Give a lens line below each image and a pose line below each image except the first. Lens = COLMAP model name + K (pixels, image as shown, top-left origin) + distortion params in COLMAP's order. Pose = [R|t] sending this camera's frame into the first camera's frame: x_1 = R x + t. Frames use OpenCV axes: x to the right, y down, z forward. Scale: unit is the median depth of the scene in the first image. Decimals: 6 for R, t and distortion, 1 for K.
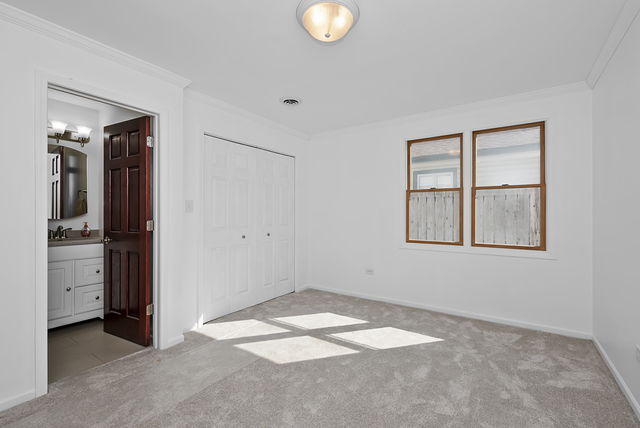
lens RADIAL K [[285.5, 0, 321.9], [0, 285.5, 216.1], [0, 0, 1]] dist [-0.011745, 0.000078]
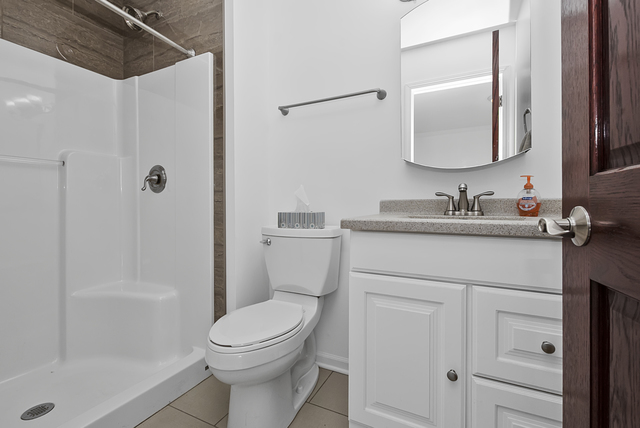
lens RADIAL K [[285.5, 0, 321.1], [0, 285.5, 210.3], [0, 0, 1]] dist [-0.011745, 0.000078]
pose [[0.146139, 0.011594, -0.989196, -0.567805], [0.002670, 0.999923, 0.012114, 0.068478], [0.989260, -0.004411, 0.146097, 0.761683]]
